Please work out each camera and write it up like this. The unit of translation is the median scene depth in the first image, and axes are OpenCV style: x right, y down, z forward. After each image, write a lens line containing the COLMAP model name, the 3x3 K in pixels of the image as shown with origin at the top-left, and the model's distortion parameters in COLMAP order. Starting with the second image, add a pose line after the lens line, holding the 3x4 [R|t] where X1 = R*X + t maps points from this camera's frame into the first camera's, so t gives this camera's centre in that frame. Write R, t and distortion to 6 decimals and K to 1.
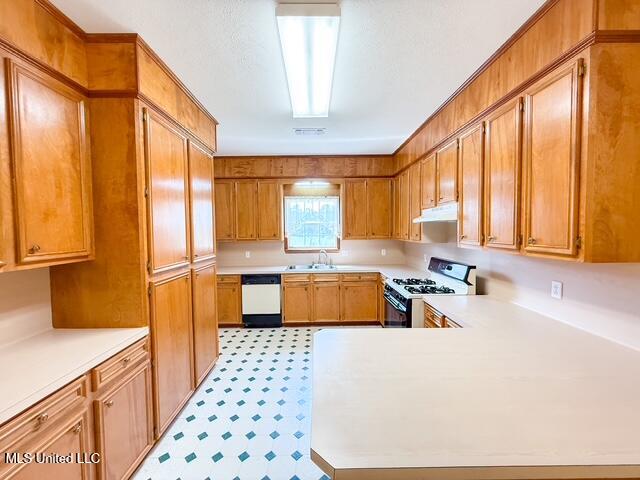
lens RADIAL K [[256.3, 0, 318.1], [0, 256.3, 239.5], [0, 0, 1]] dist [0.001901, 0.000083]
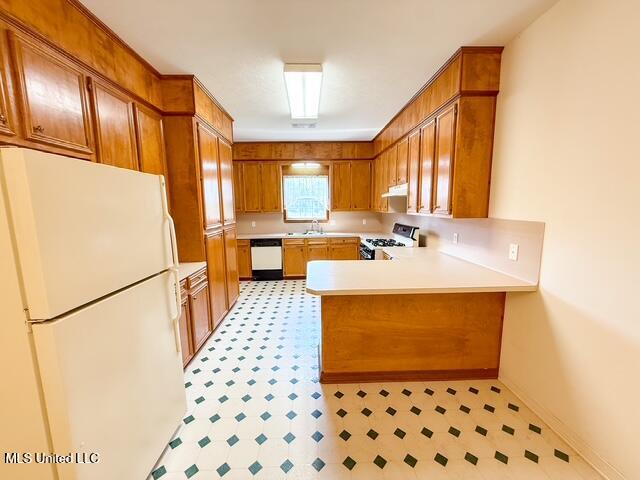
lens RADIAL K [[256.3, 0, 318.1], [0, 256.3, 239.5], [0, 0, 1]] dist [0.001901, 0.000083]
pose [[0.999724, -0.004362, 0.023094, 0.005543], [0.002164, 0.995533, 0.094391, 0.022596], [-0.023402, -0.094315, 0.995267, -0.290998]]
